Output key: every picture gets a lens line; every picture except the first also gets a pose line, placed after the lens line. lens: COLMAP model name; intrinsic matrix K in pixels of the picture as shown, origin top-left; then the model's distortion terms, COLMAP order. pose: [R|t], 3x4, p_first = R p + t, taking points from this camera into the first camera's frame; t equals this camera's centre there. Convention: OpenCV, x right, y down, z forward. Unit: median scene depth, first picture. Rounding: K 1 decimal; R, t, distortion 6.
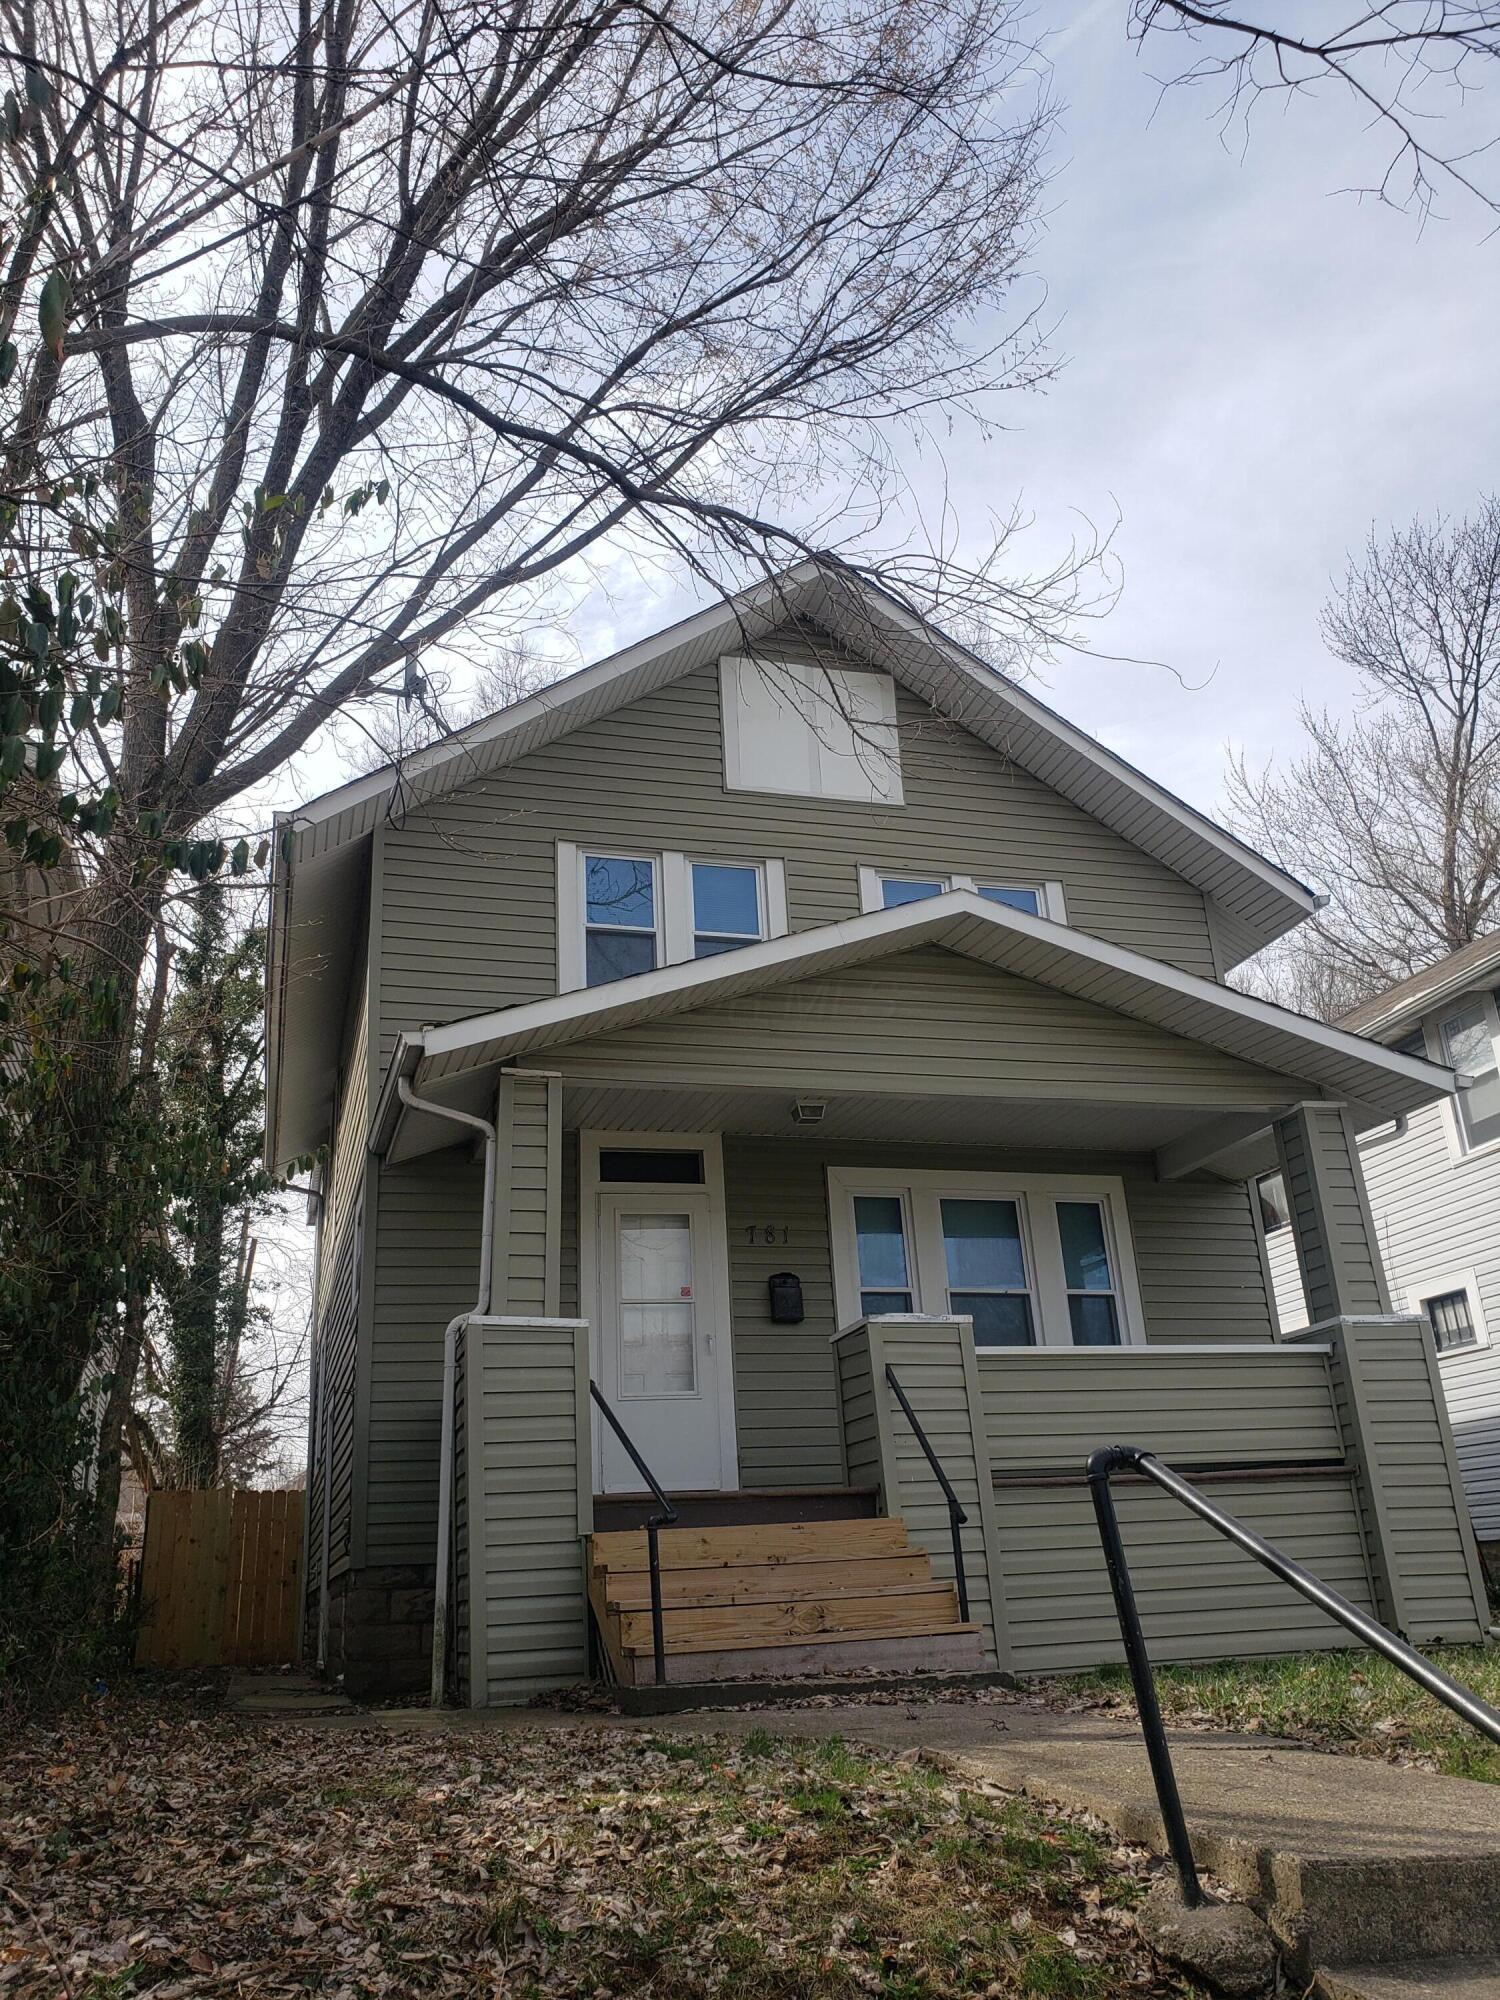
lens RADIAL K [[1605.5, 0, 750.0], [0, 1605.5, 1000.0], [0, 0, 1]] dist [0.214401, -0.695944]
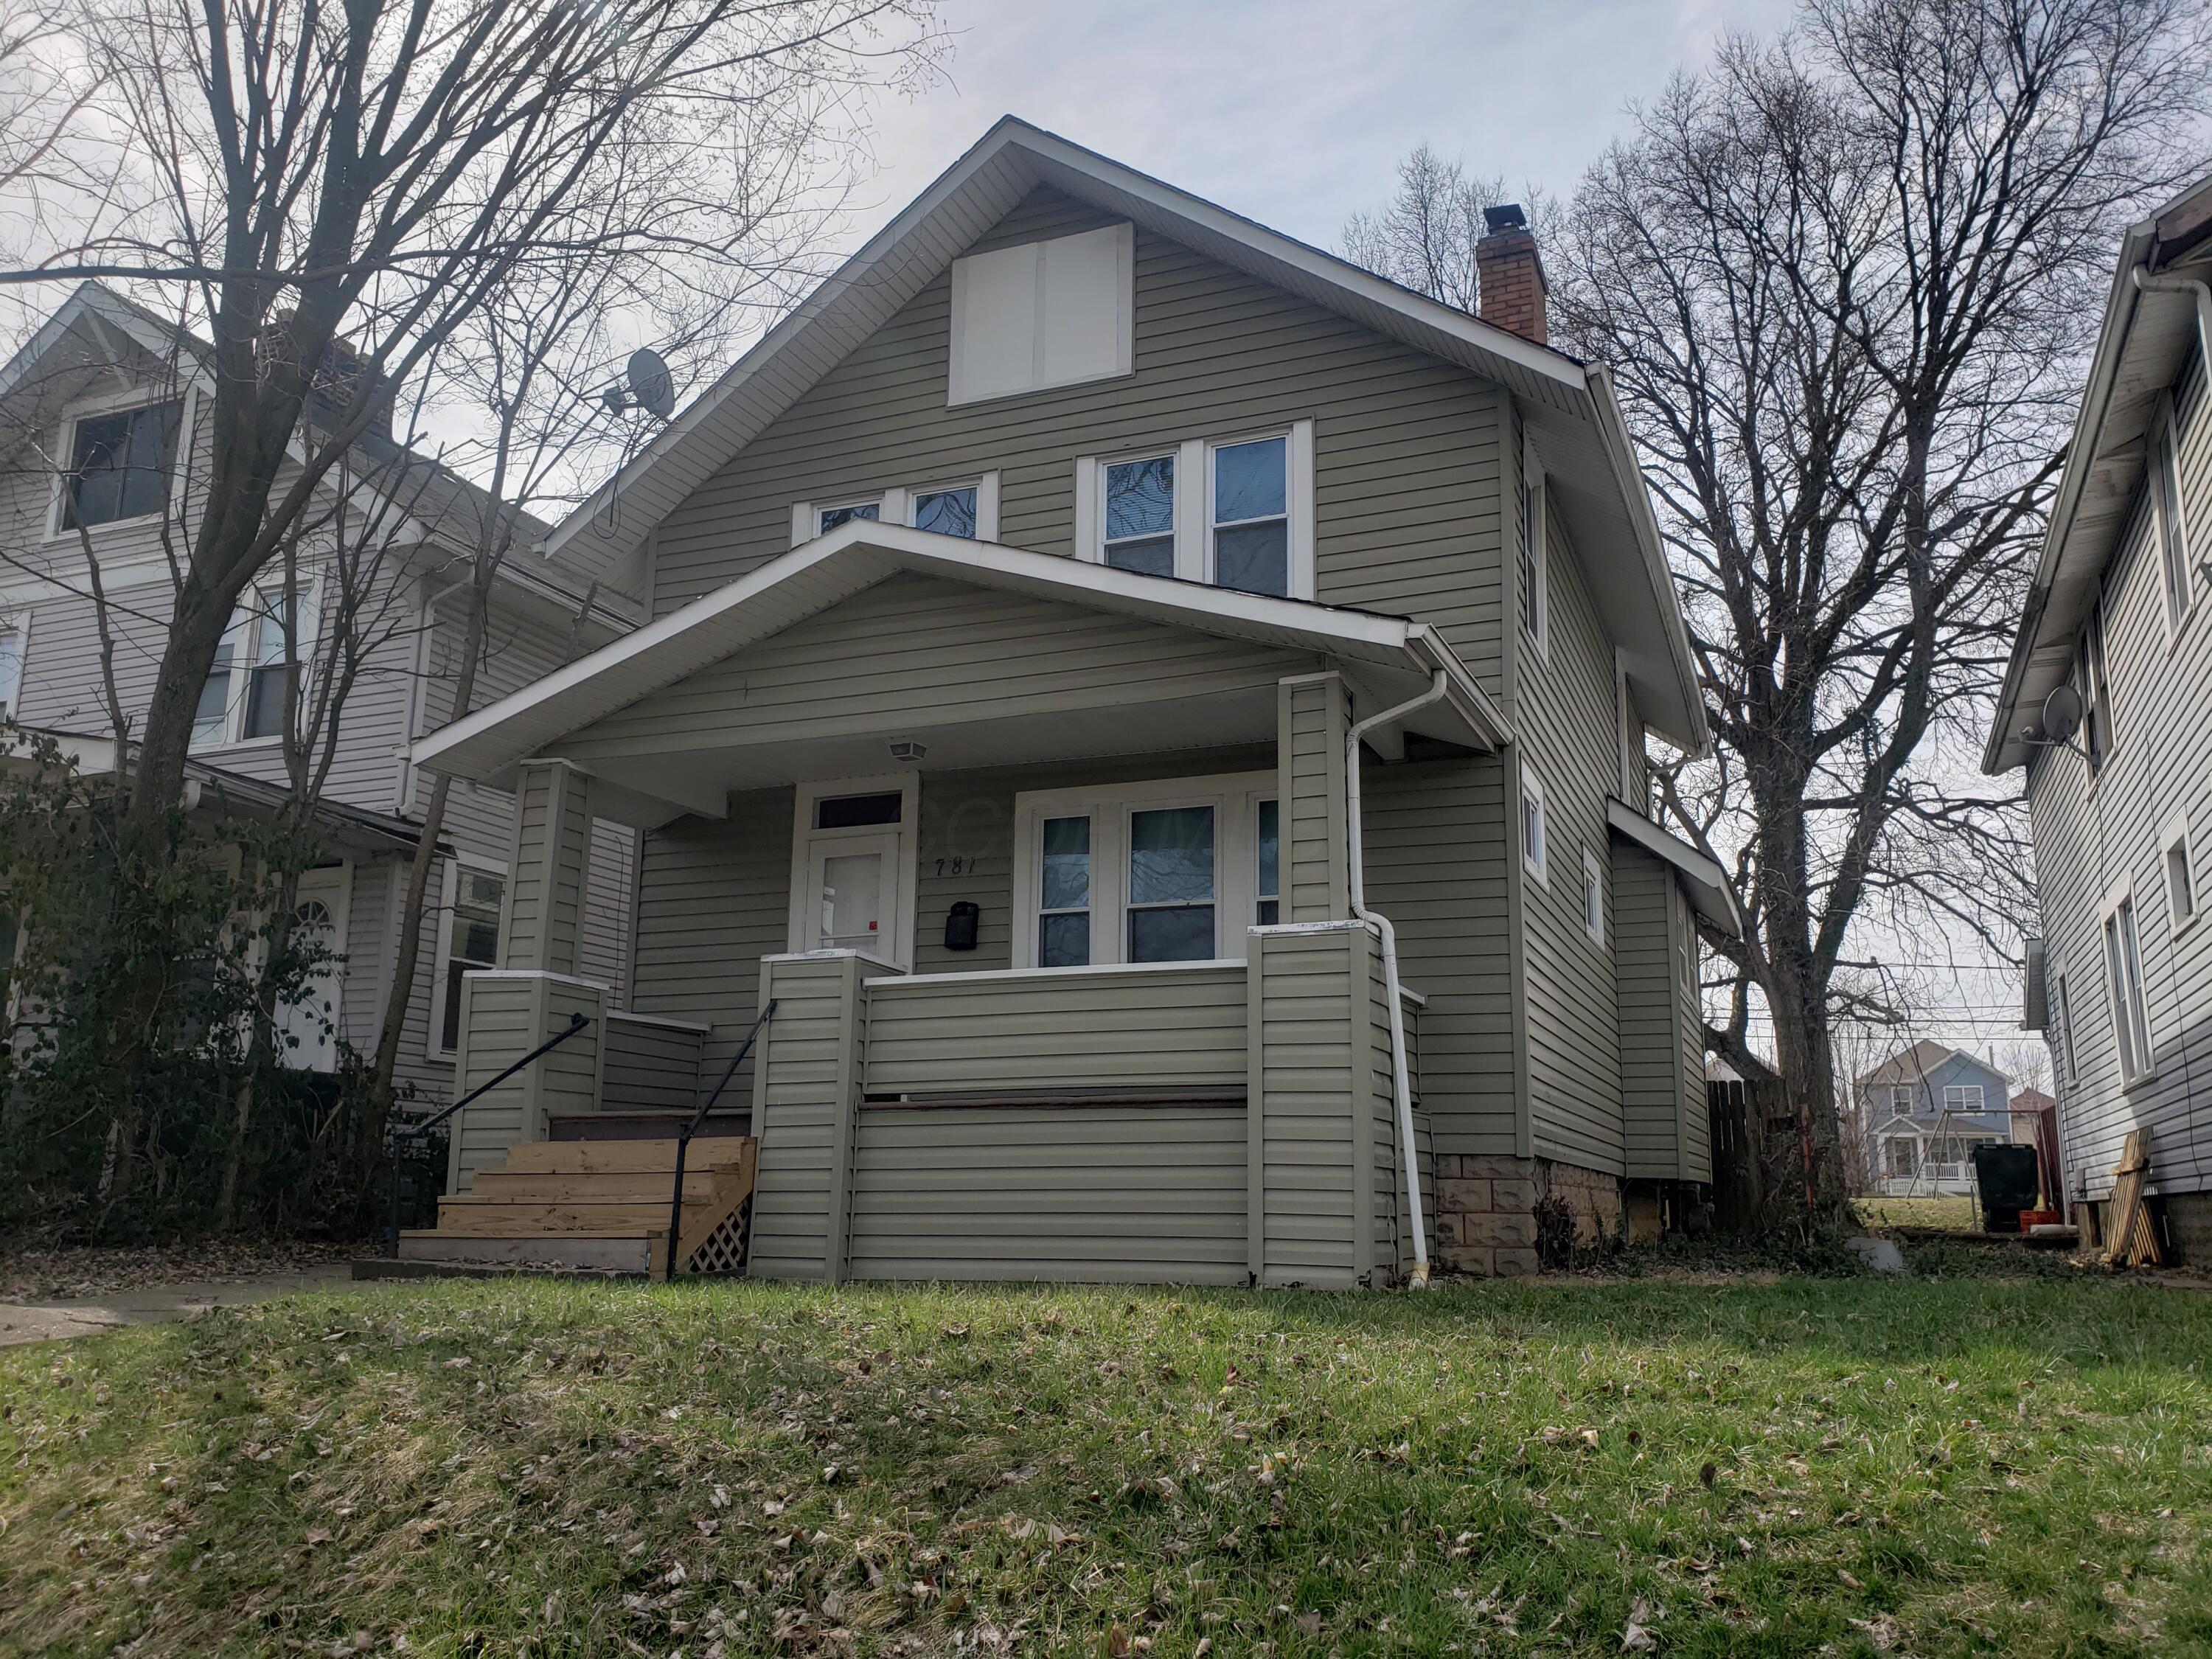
lens RADIAL K [[1775.6, 0, 1102.5], [0, 1775.6, 866.9], [0, 0, 1]] dist [0.214401, -0.695944]
pose [[0.776894, -0.062445, -0.626528, 0.763935], [0.175236, 0.977199, 0.119896, 0.027124], [0.604755, -0.202937, 0.770122, 0.182196]]
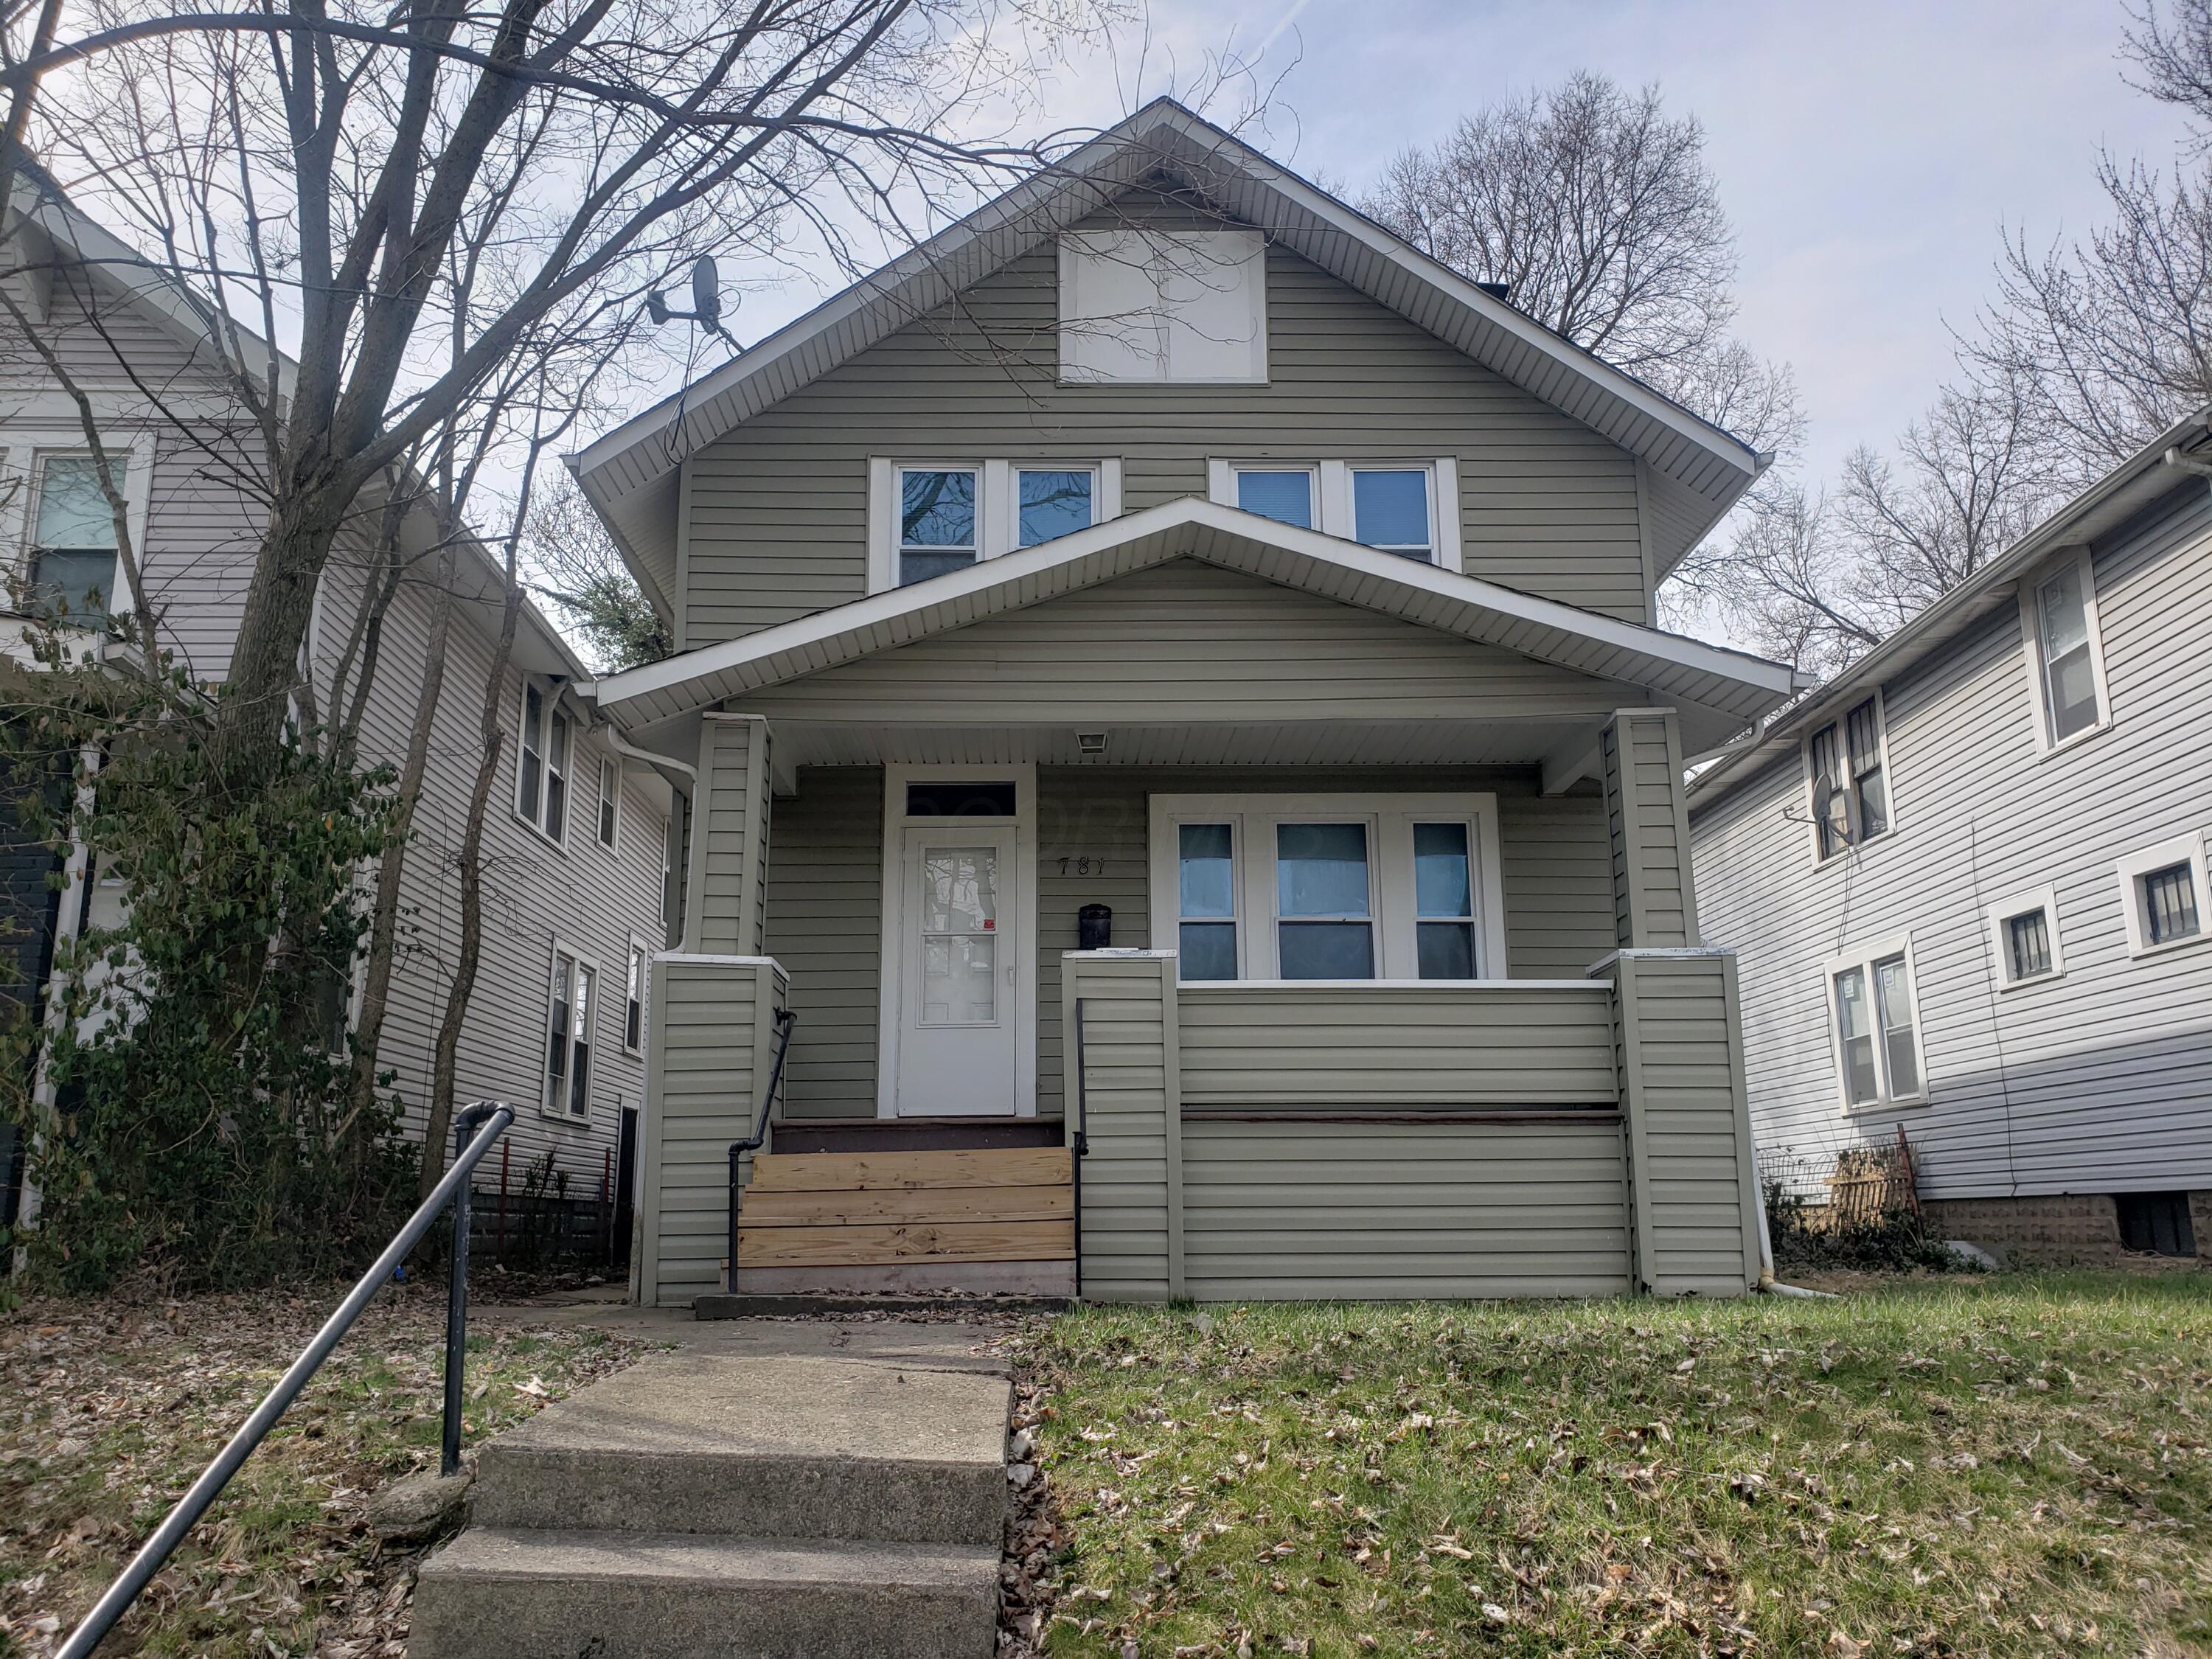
lens RADIAL K [[1775.6, 0, 1102.5], [0, 1775.6, 866.9], [0, 0, 1]] dist [0.214401, -0.695944]
pose [[0.964928, -0.010475, -0.262304, 0.293464], [0.053070, 0.986356, 0.155837, -0.018483], [0.257093, -0.164293, 0.952319, -0.013949]]
